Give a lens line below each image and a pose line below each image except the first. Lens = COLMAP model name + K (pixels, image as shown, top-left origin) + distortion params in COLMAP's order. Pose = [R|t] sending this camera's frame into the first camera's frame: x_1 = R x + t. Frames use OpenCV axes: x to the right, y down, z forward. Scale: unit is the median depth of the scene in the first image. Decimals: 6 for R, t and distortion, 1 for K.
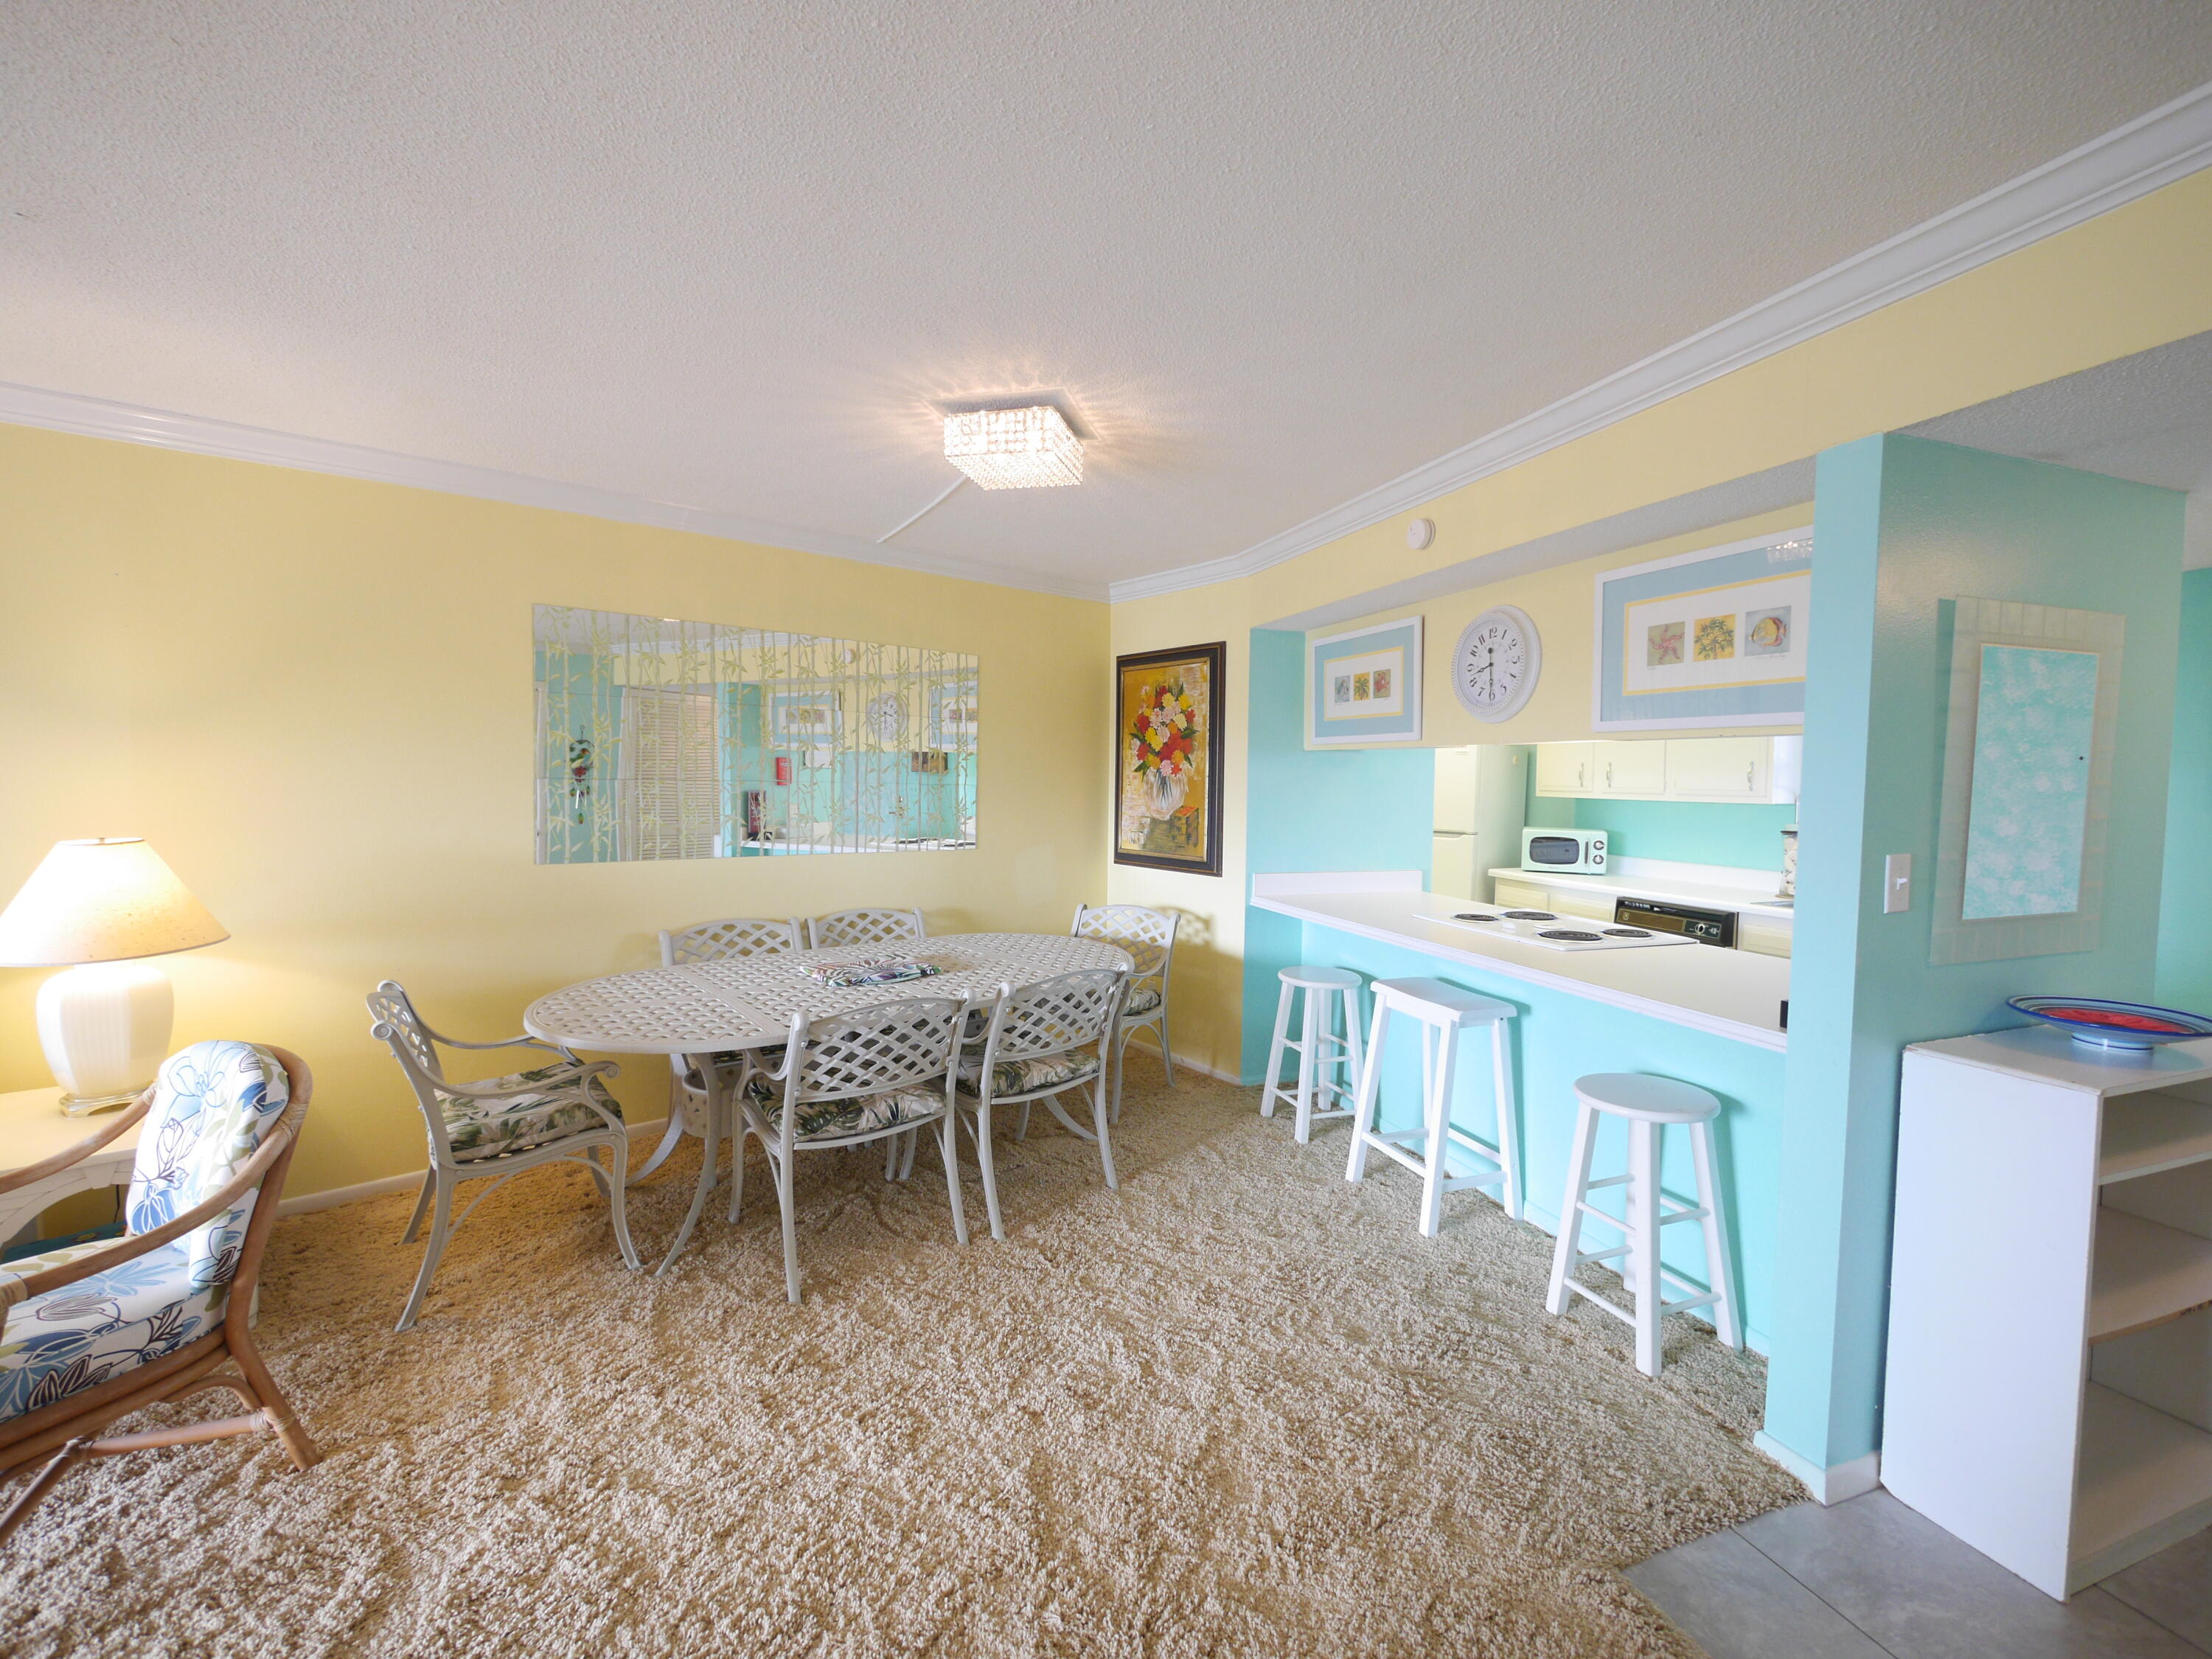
lens RADIAL K [[938.6, 0, 1100.1], [0, 938.6, 824.5], [0, 0, 1]] dist [-0.001166, 0.000134]
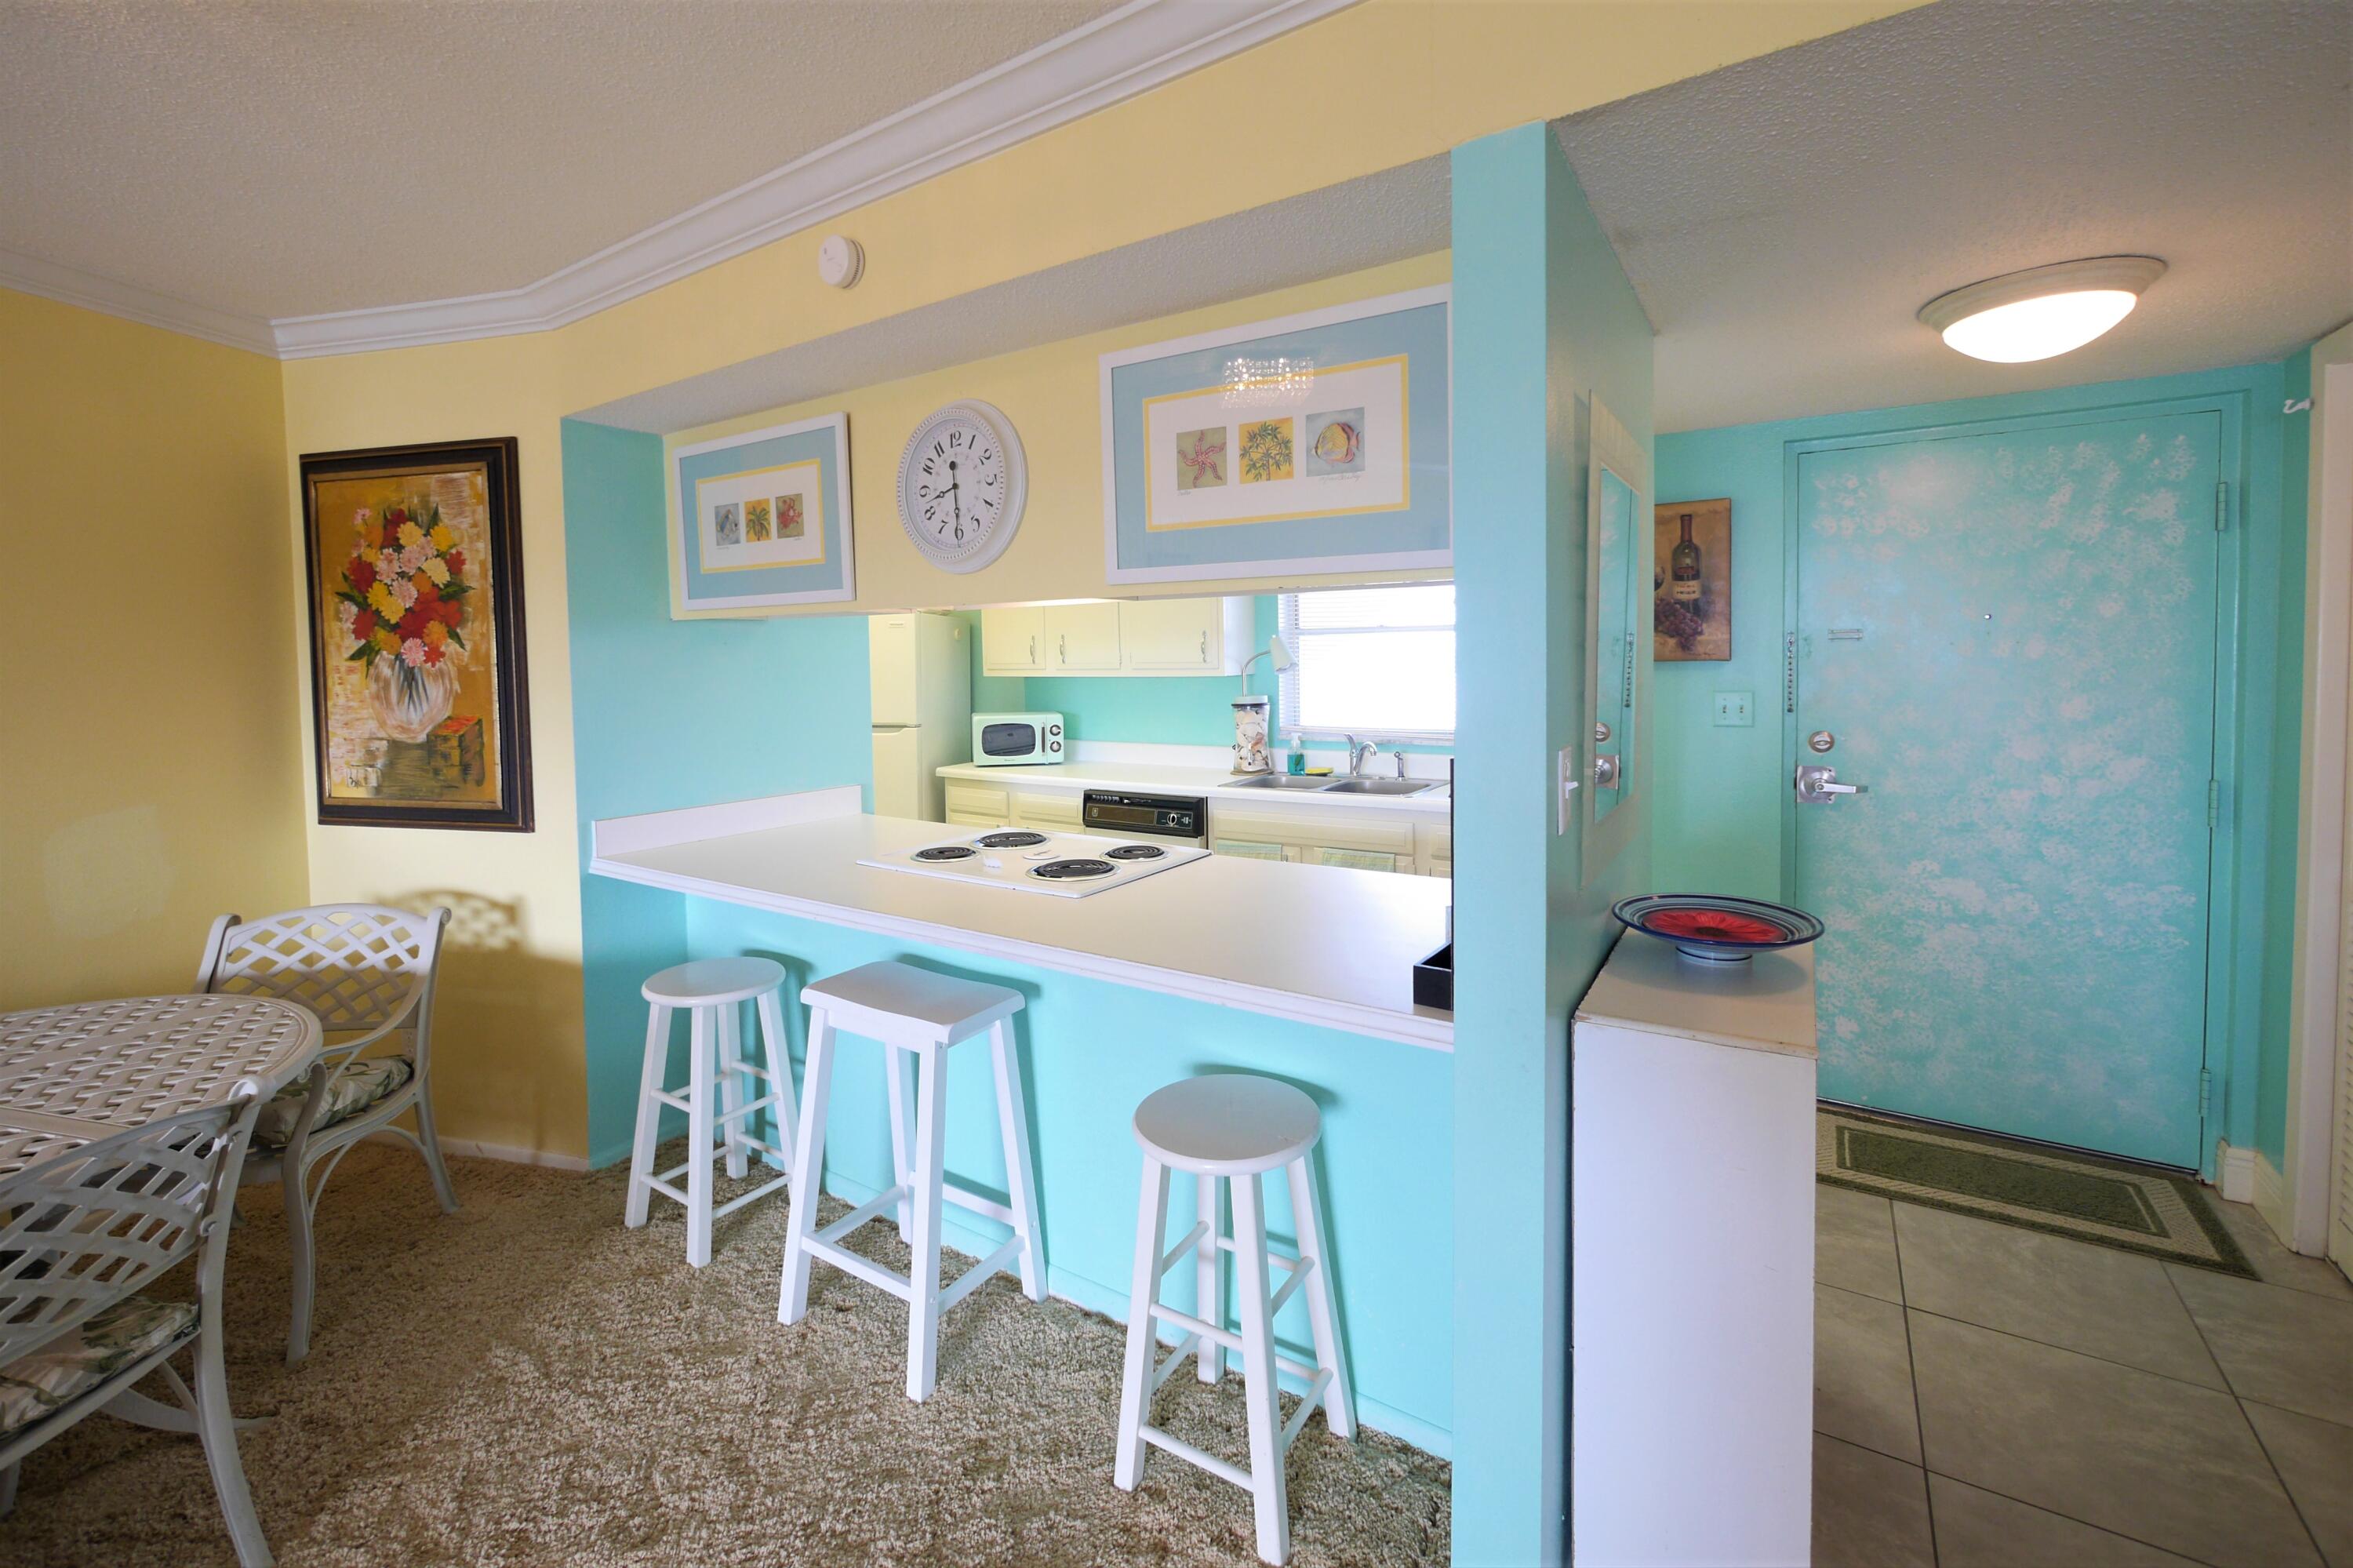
lens RADIAL K [[992.3, 0, 1168.4], [0, 992.3, 696.2], [0, 0, 1]] dist [-0.003445, -0.000150]
pose [[0.793347, -0.049028, 0.606793, 0.101319], [0.056333, 0.998387, 0.007015, -0.017153], [-0.606158, 0.028617, 0.794829, 0.354935]]
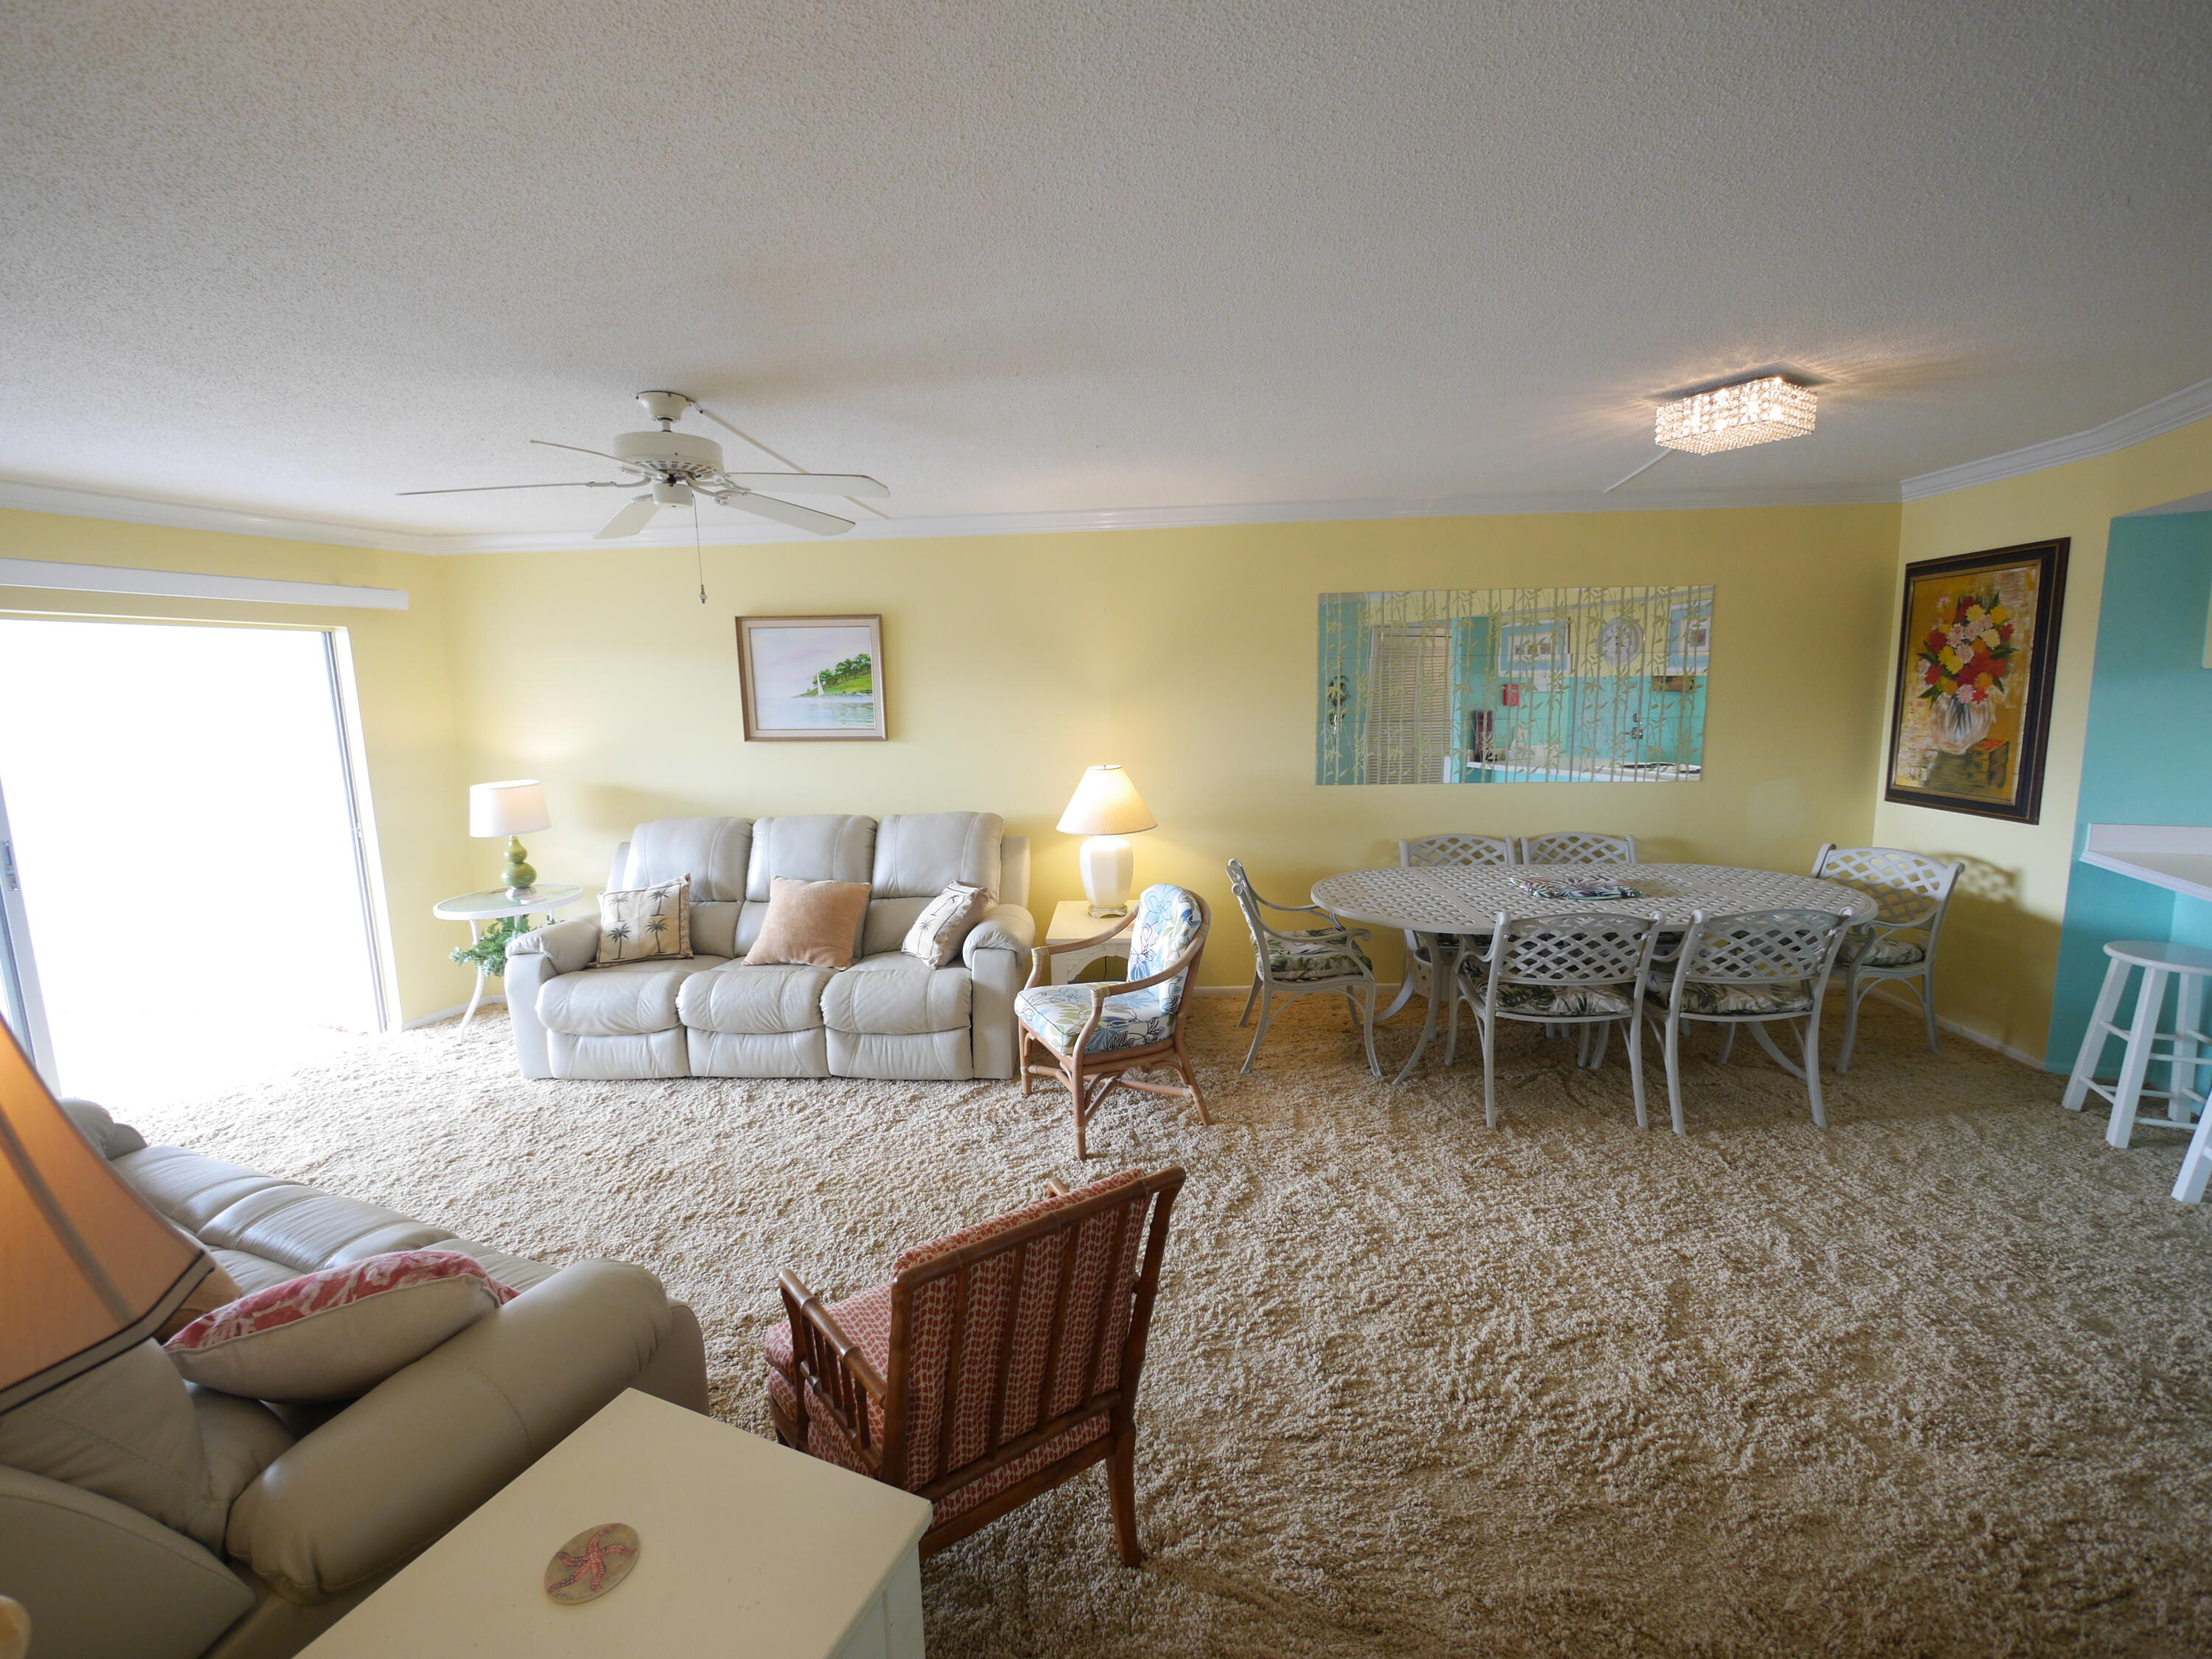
lens RADIAL K [[938.6, 0, 1100.1], [0, 938.6, 824.5], [0, 0, 1]] dist [-0.001166, 0.000134]
pose [[0.737665, 0.064371, -0.672091, 0.105569], [0.000491, 0.995393, 0.095875, -0.035403], [0.675166, -0.071053, 0.734236, -0.256296]]
